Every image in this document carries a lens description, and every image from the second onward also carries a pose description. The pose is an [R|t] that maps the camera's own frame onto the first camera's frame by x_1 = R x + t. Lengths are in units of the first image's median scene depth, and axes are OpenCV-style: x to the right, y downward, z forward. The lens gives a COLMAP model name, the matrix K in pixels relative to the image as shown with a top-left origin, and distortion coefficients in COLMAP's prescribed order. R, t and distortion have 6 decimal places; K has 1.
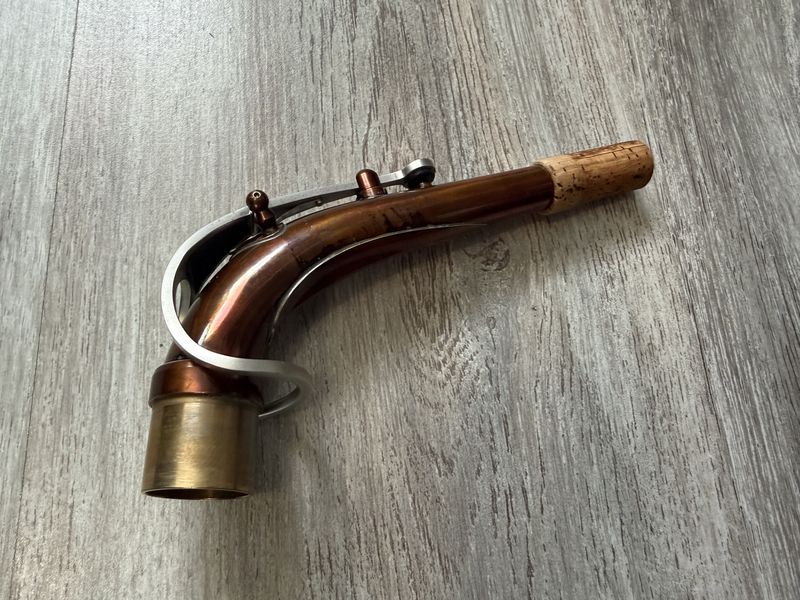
lens RADIAL K [[554.2, 0, 351.0], [0, 554.2, 309.4], [0, 0, 1]] dist [0.001236, 0.005162]
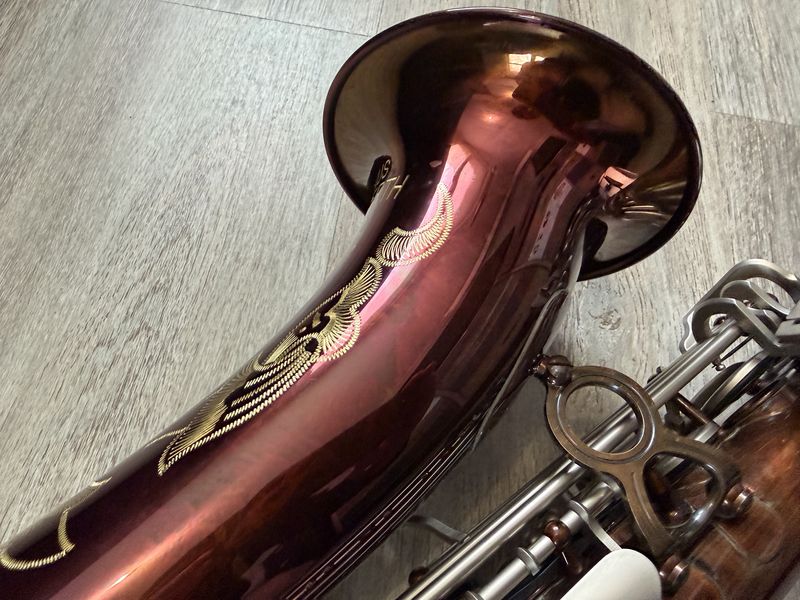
lens RADIAL K [[554.2, 0, 362.1], [0, 554.2, 308.4], [0, 0, 1]] dist [0.001236, 0.005162]
pose [[0.976073, 0.174285, -0.130020, -0.191380], [-0.190382, 0.973875, -0.123784, 0.176330], [0.105049, 0.145575, 0.983754, -0.500085]]
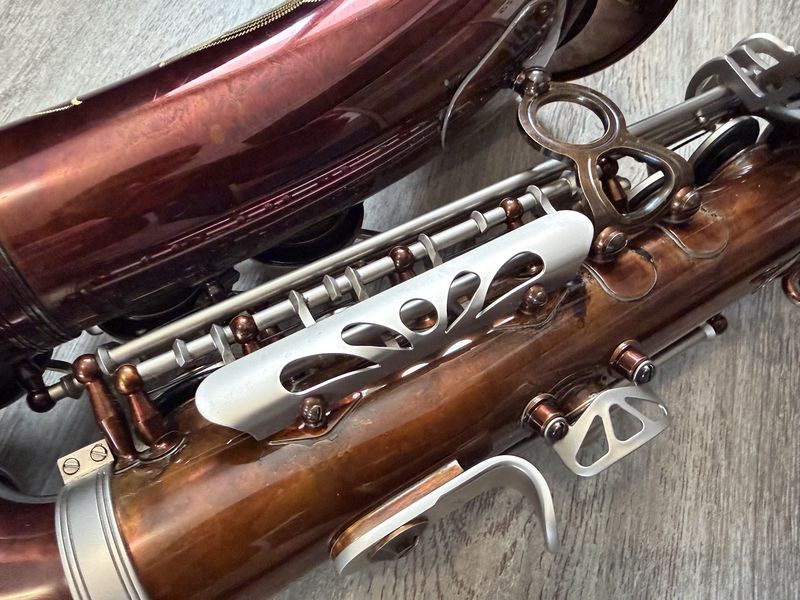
lens RADIAL K [[554.2, 0, 363.8], [0, 554.2, 301.7], [0, 0, 1]] dist [0.001236, 0.005162]
pose [[0.935239, 0.298495, -0.190336, 0.045691], [-0.315543, 0.946619, -0.065919, 0.641045], [0.160499, 0.121710, 0.979503, -0.510152]]
